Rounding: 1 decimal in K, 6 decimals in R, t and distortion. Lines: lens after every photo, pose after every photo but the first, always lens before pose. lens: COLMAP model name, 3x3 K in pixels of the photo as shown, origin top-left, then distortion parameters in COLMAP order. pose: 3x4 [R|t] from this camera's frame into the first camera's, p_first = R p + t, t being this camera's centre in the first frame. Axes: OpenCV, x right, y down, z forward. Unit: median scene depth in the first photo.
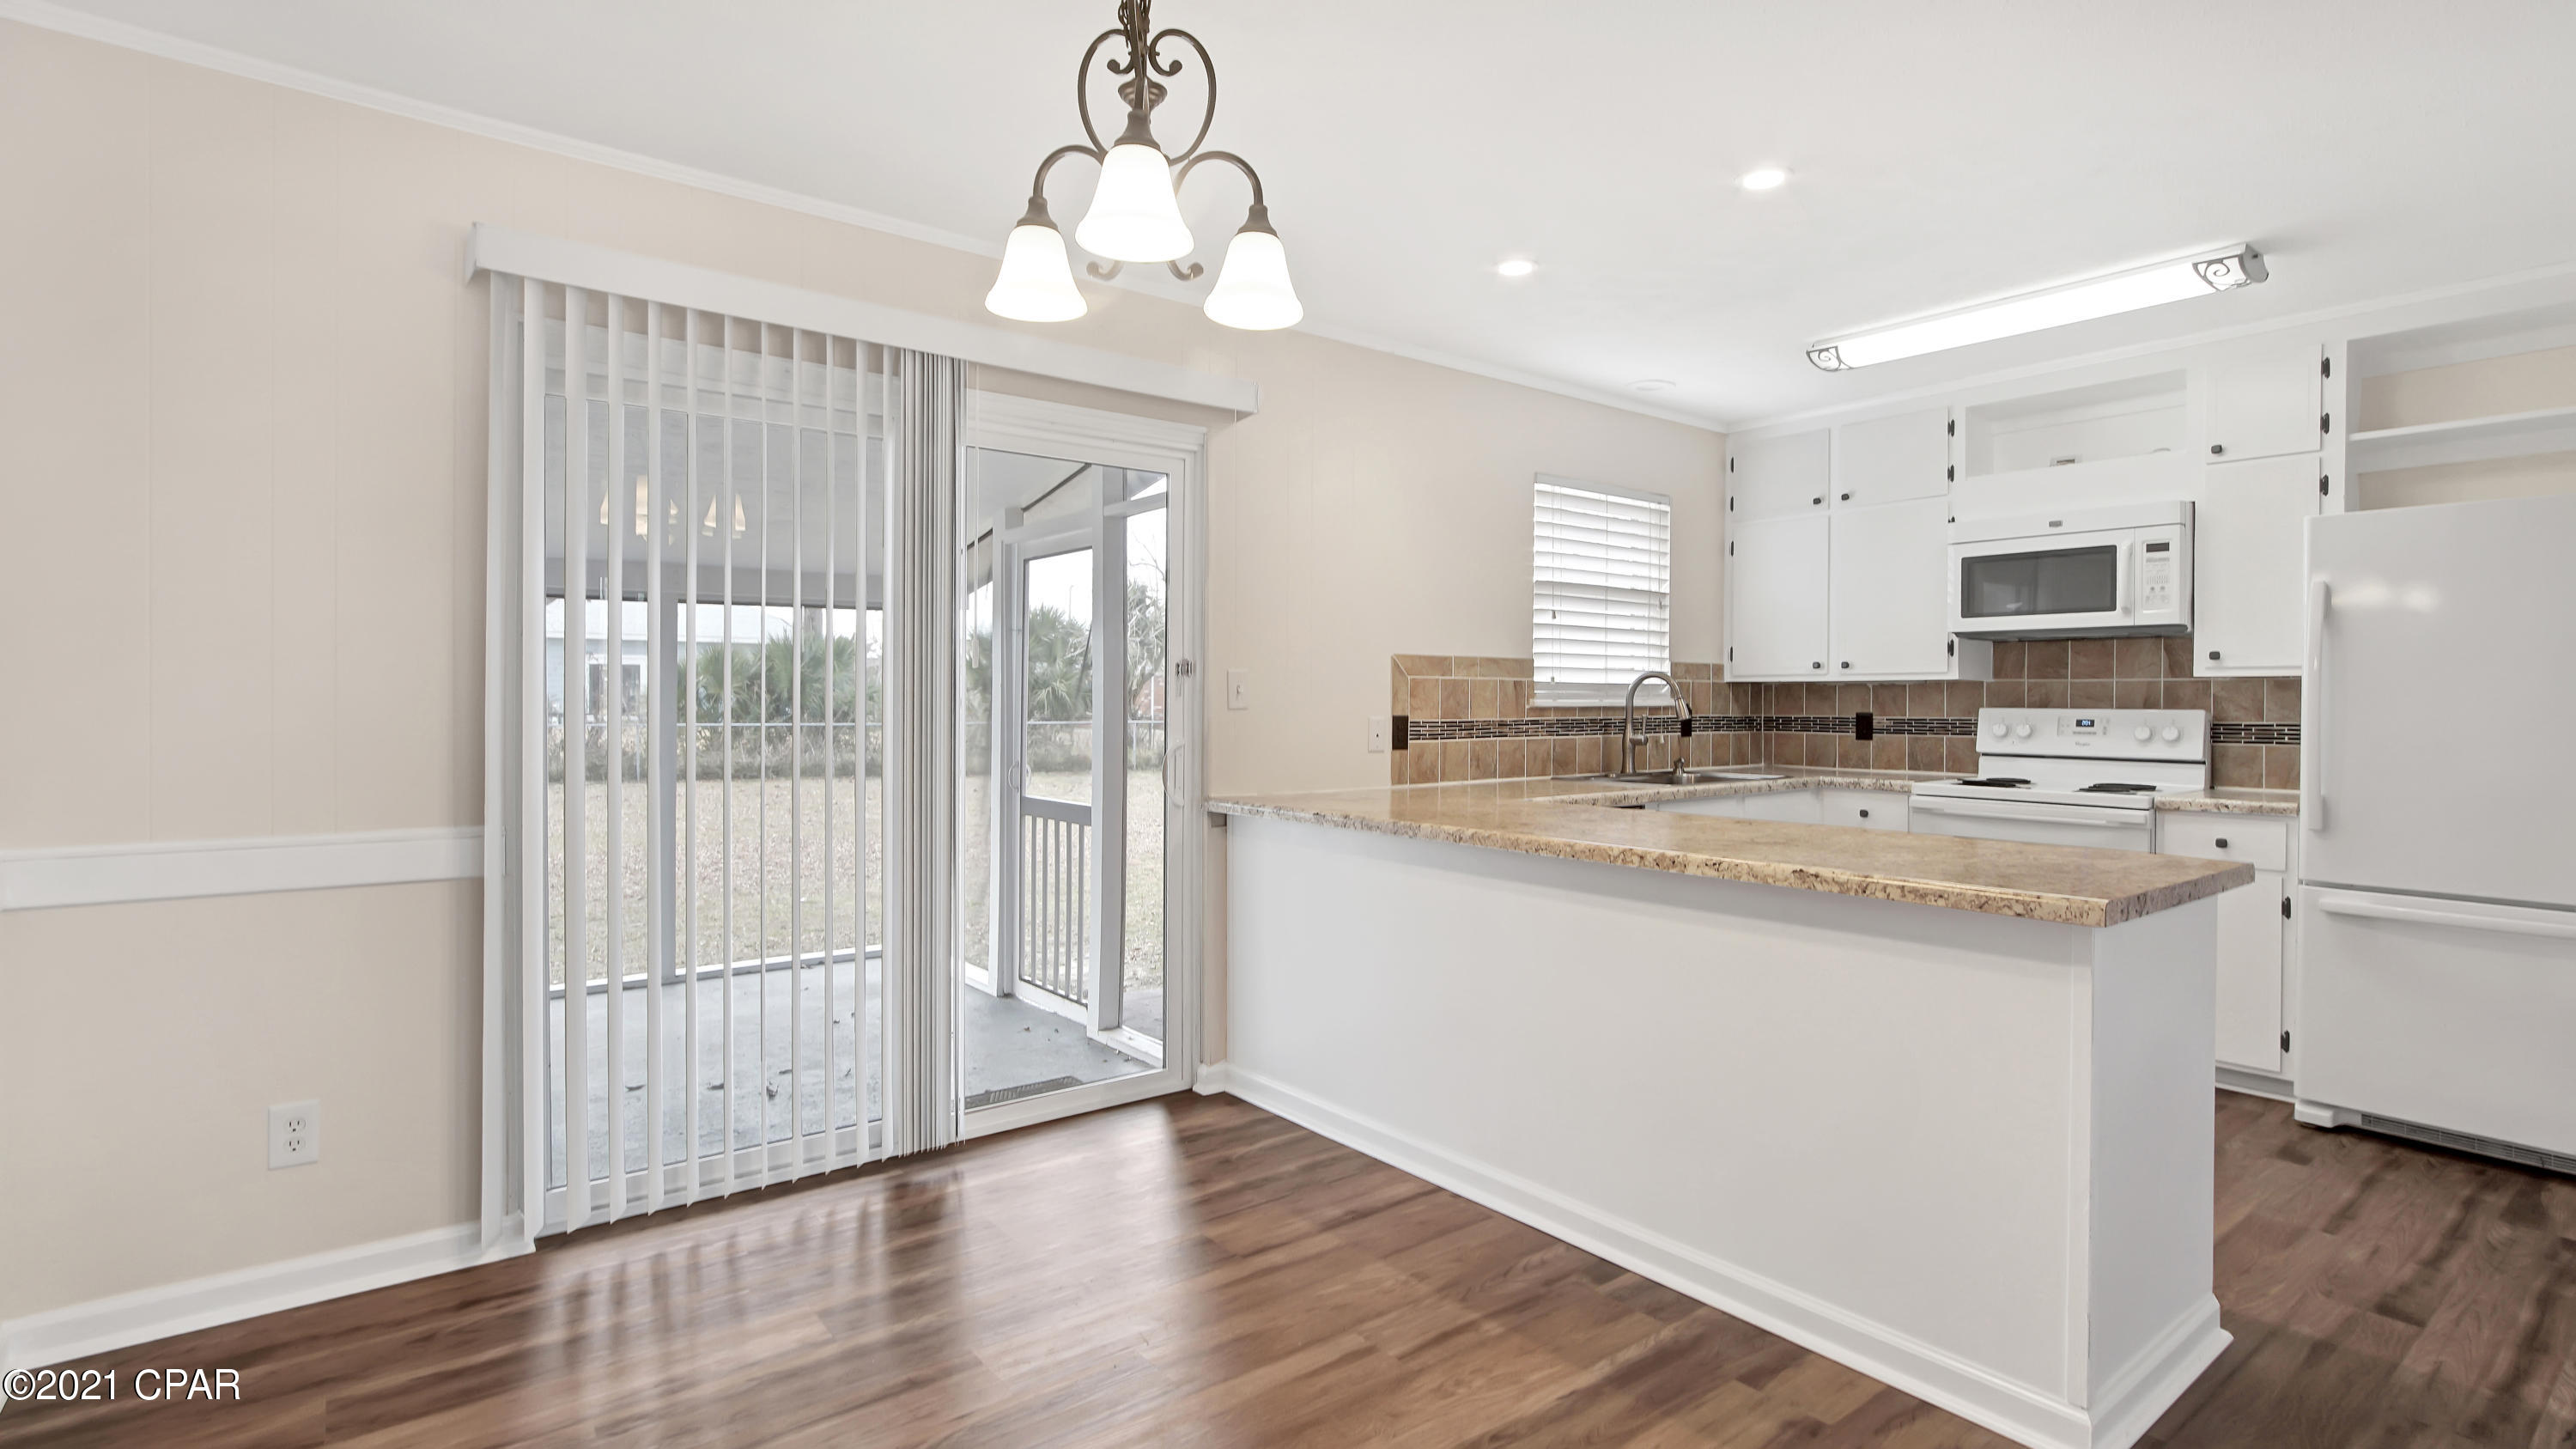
lens RADIAL K [[1191.4, 0, 1289.8], [0, 1191.4, 705.7], [0, 0, 1]] dist [-0.000126, 0.000086]
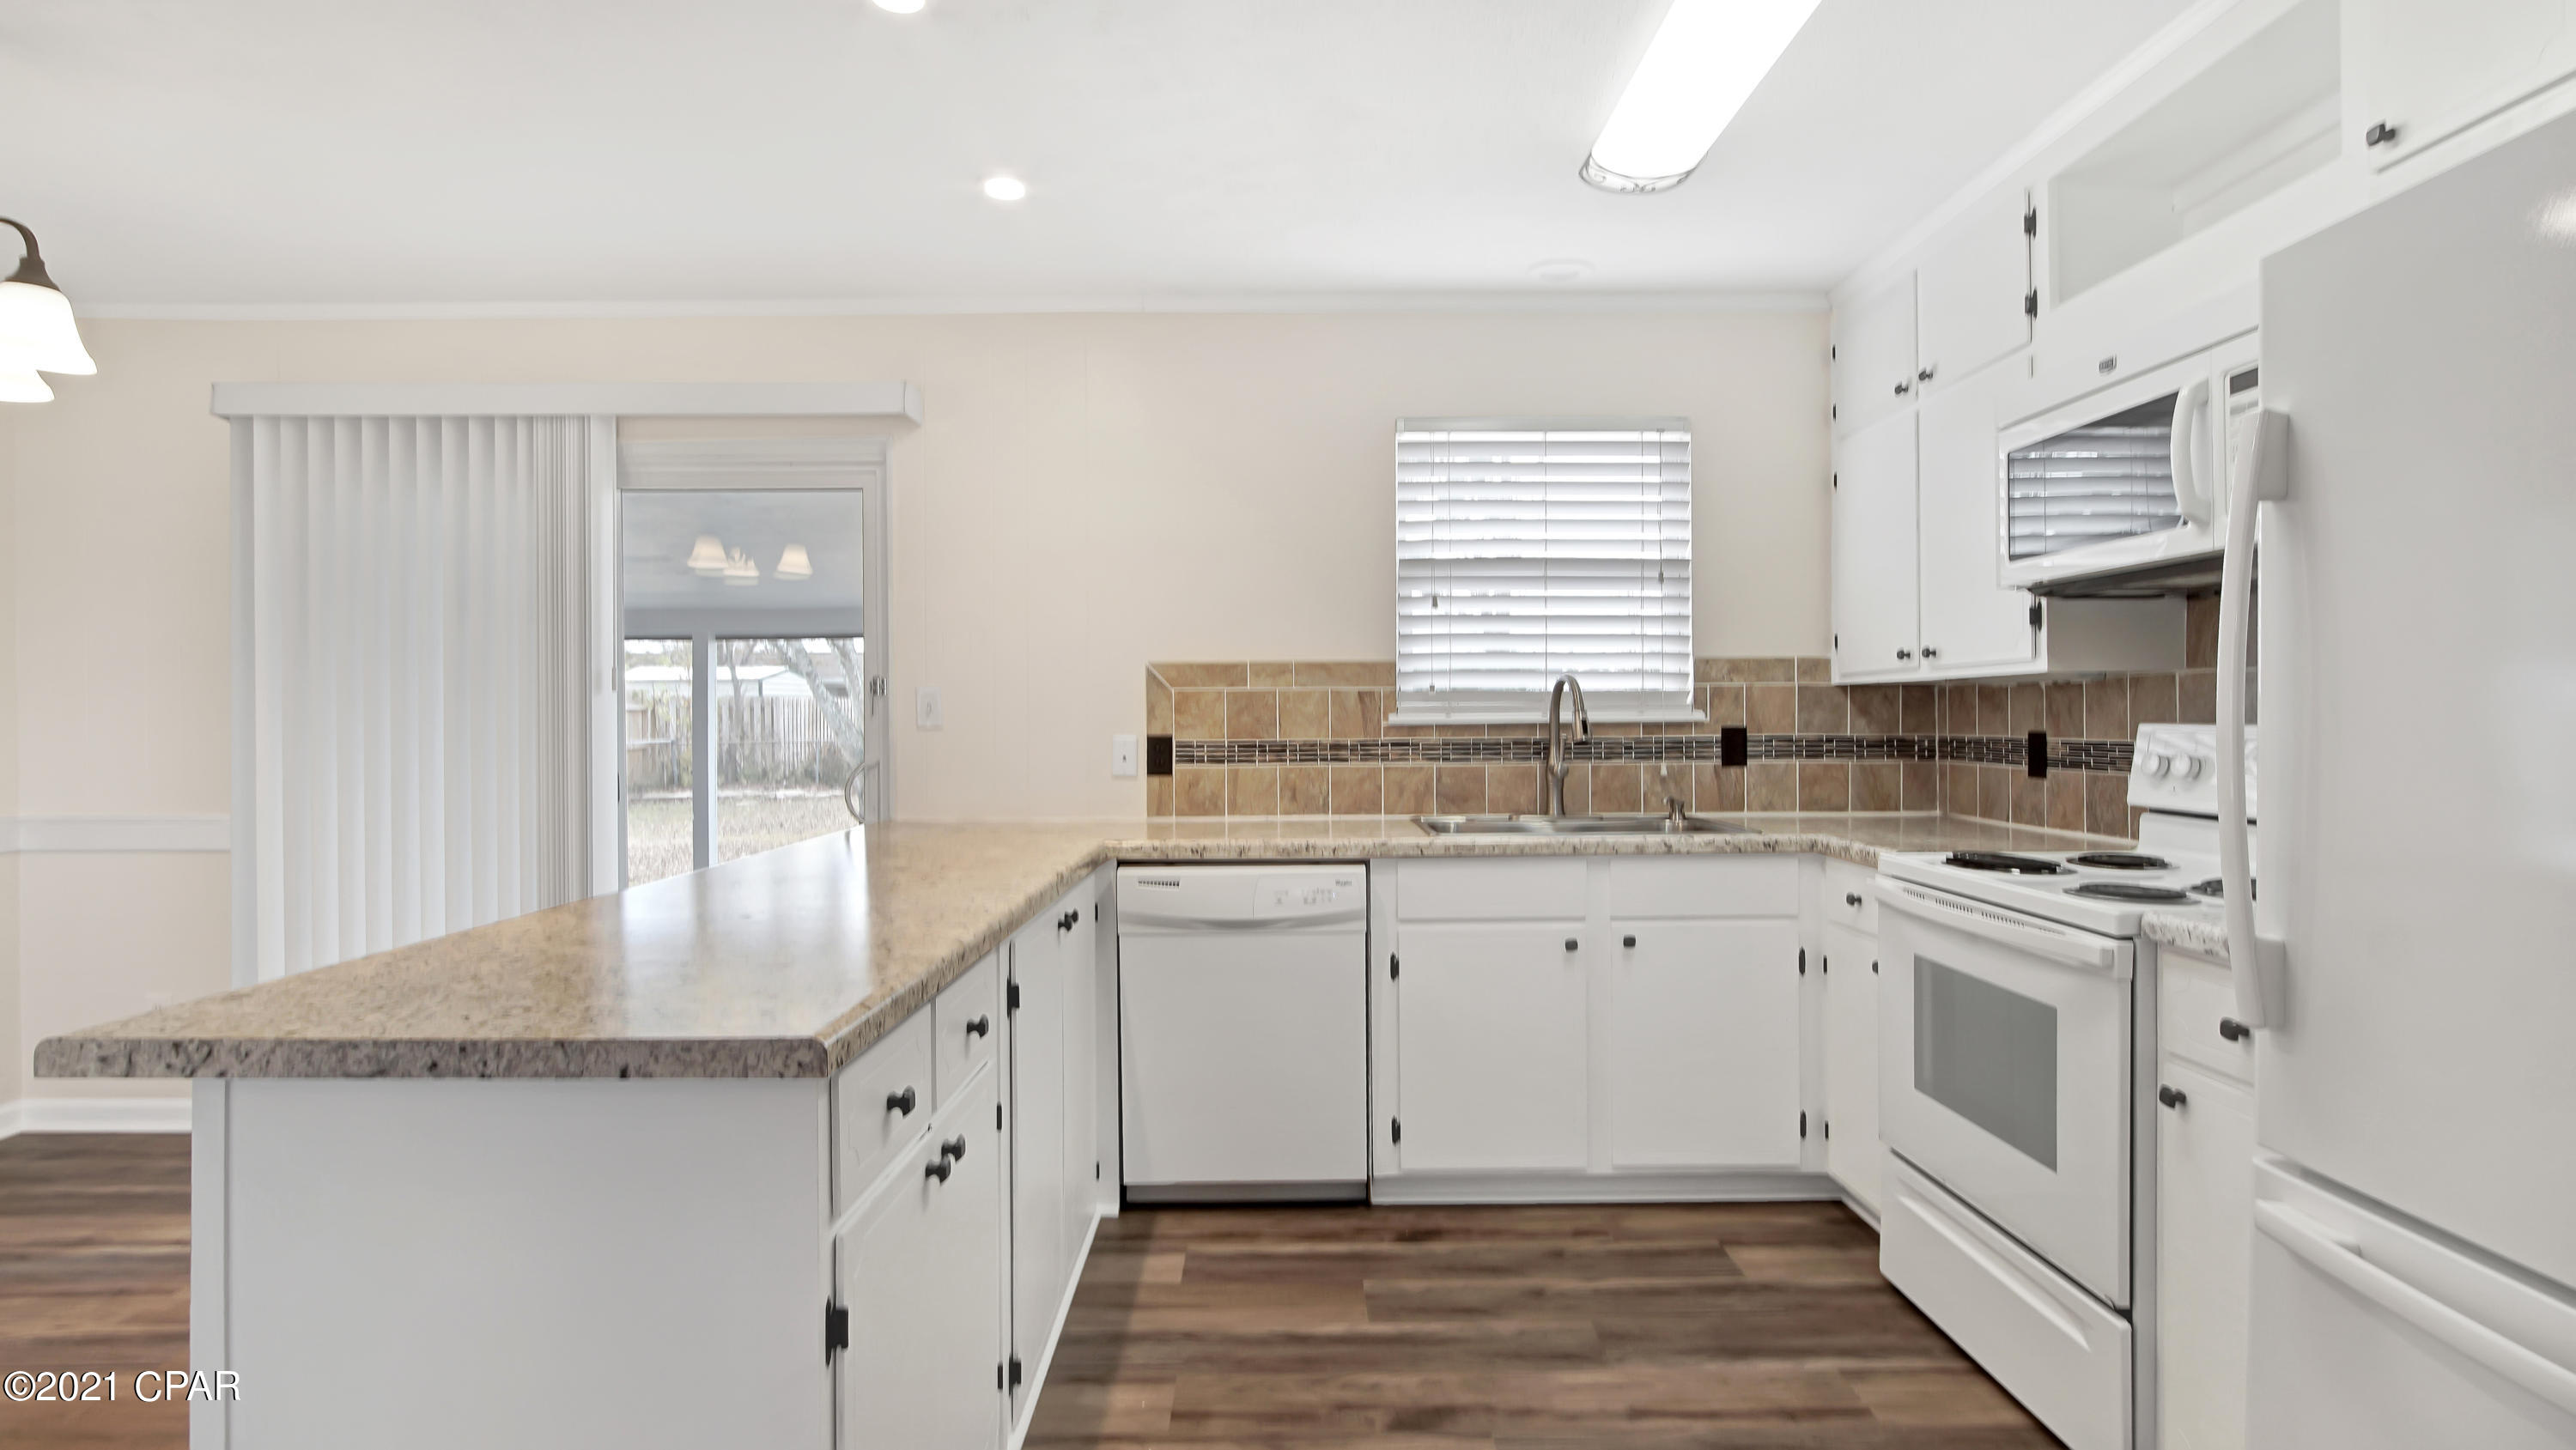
lens RADIAL K [[1174.1, 0, 1288.0], [0, 1174.1, 725.0], [0, 0, 1]] dist [-0.002627, -0.000327]
pose [[0.802927, -0.003740, -0.596065, 0.602033], [0.003496, 0.999993, -0.001565, 0.002576], [0.596067, -0.000827, 0.802935, 0.348384]]
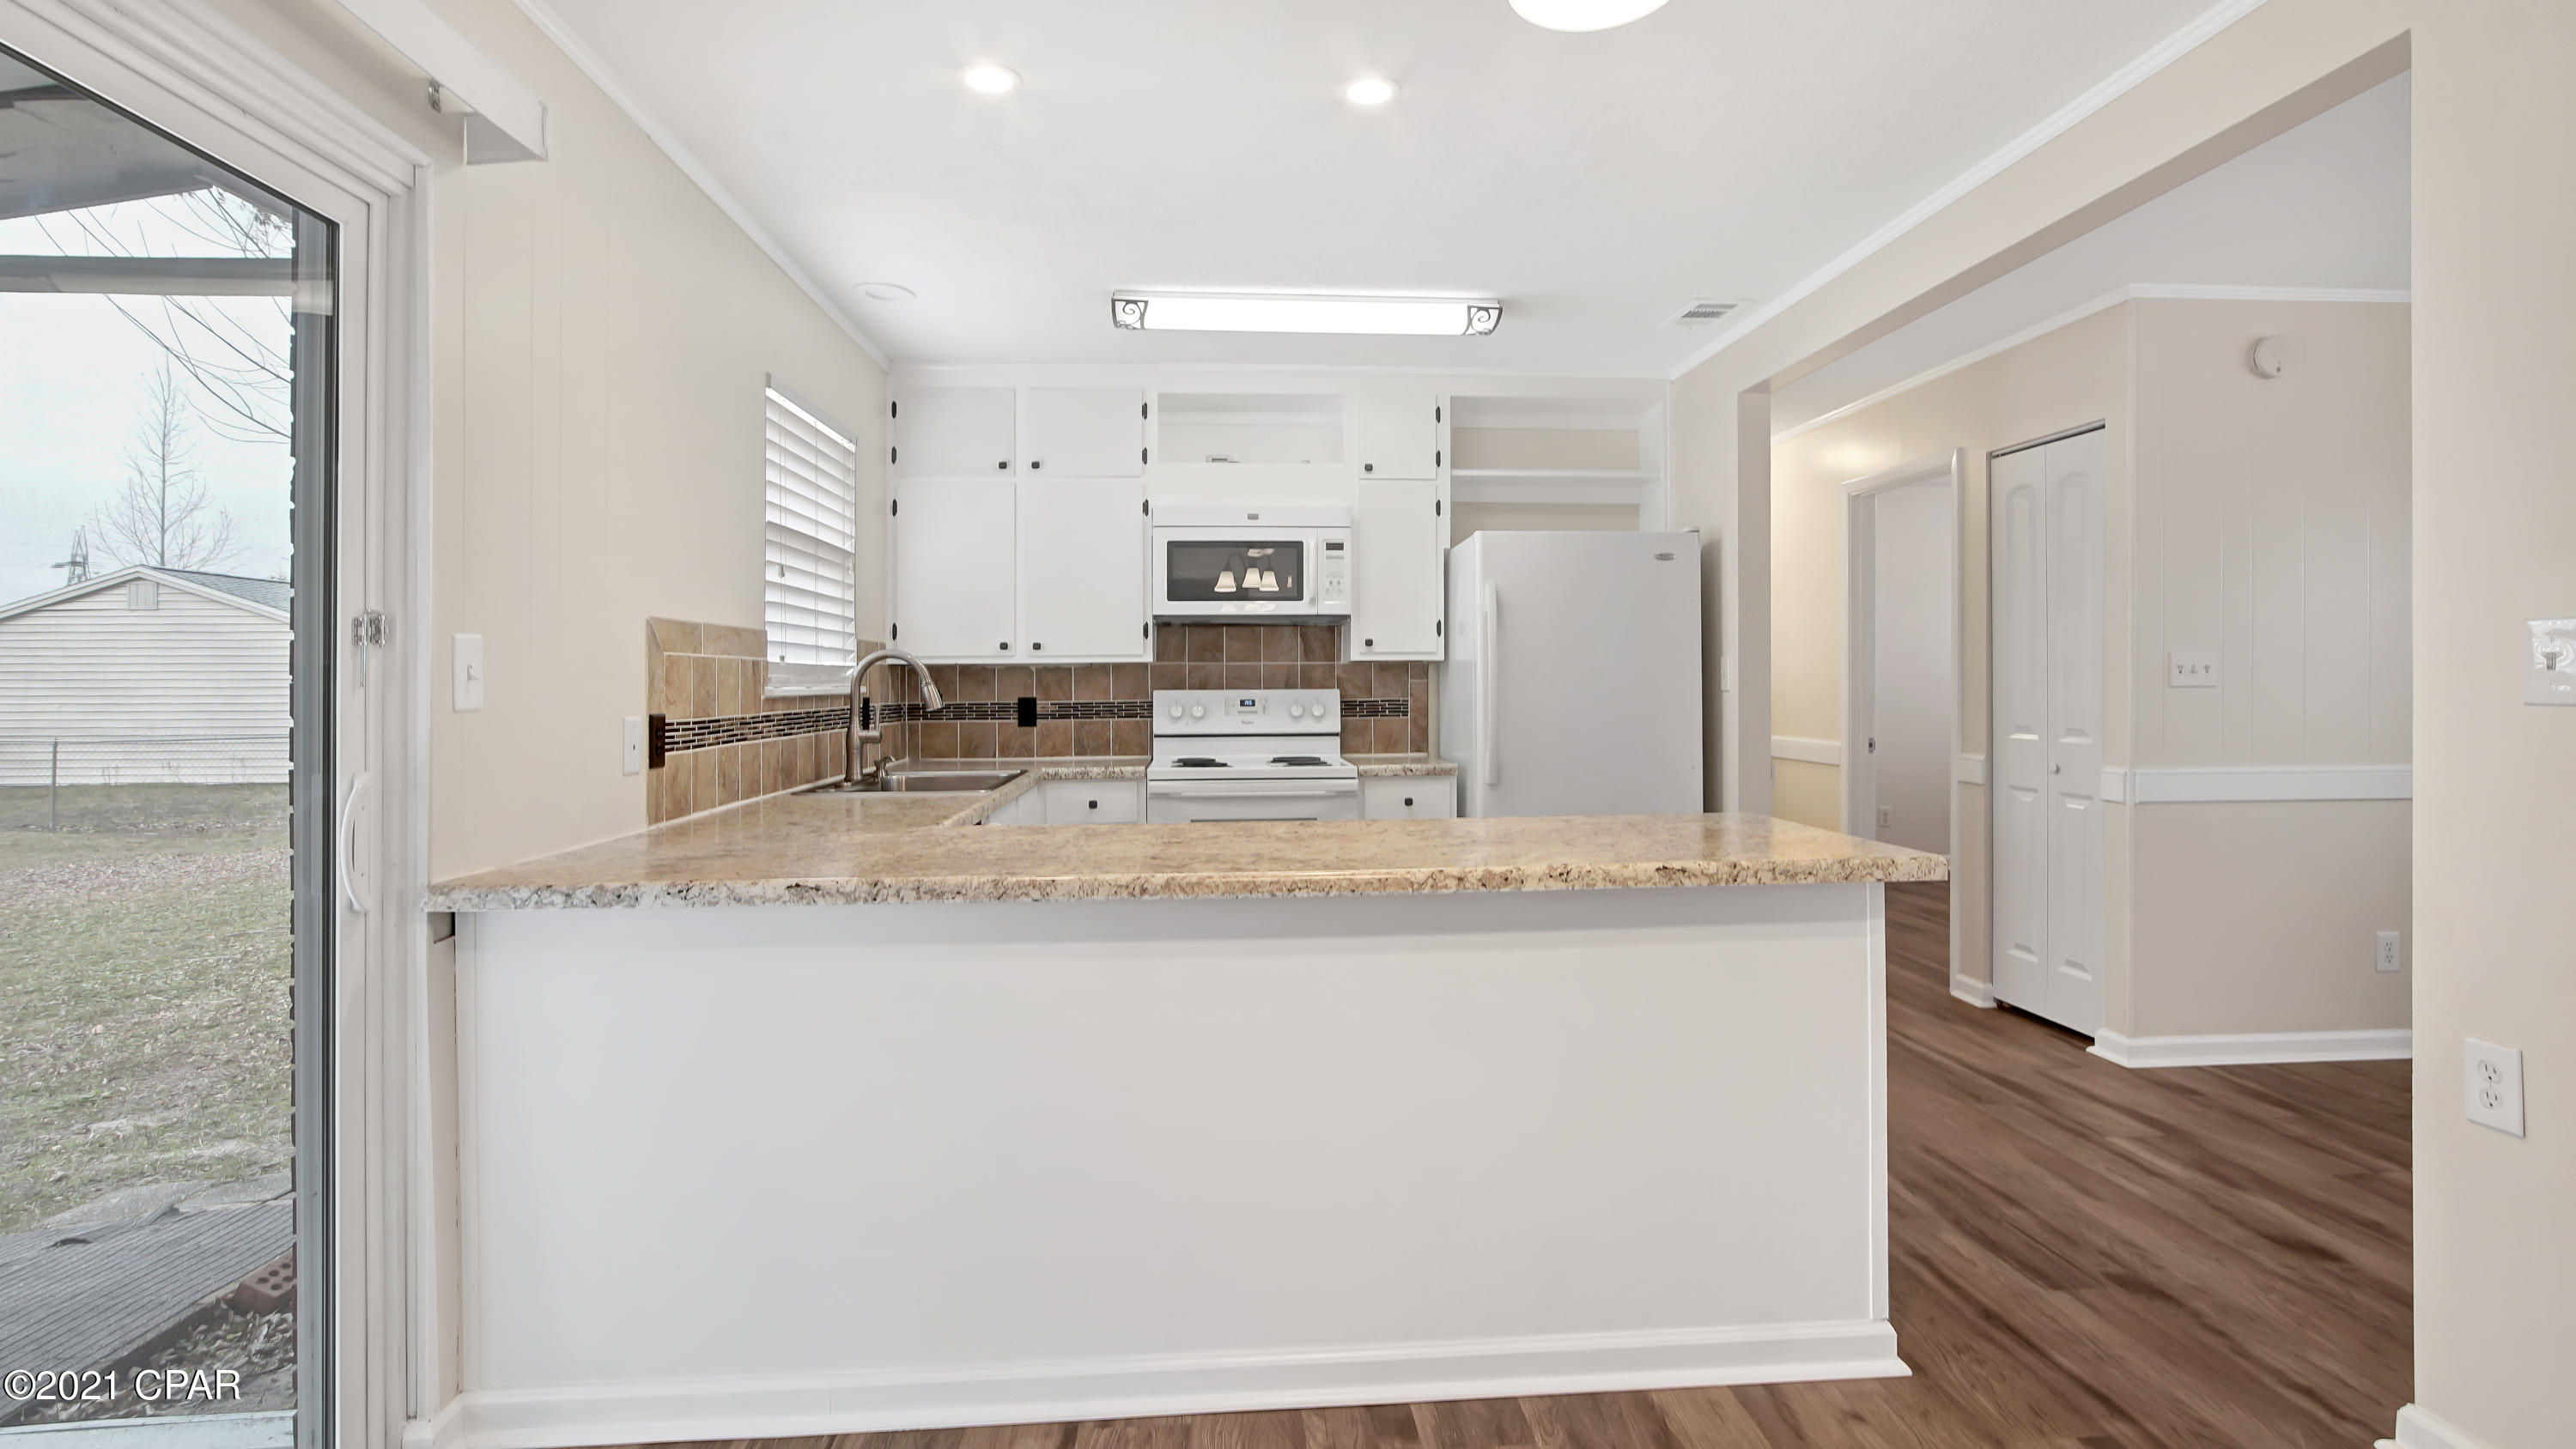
lens RADIAL K [[1239.0, 0, 1279.9], [0, 1239.0, 673.1], [0, 0, 1]] dist [-0.012048, 0.000962]
pose [[0.565051, -0.001504, 0.825055, -0.236585], [0.014112, 0.999870, -0.007841, -0.003114], [-0.824936, 0.016074, 0.564998, 0.323891]]
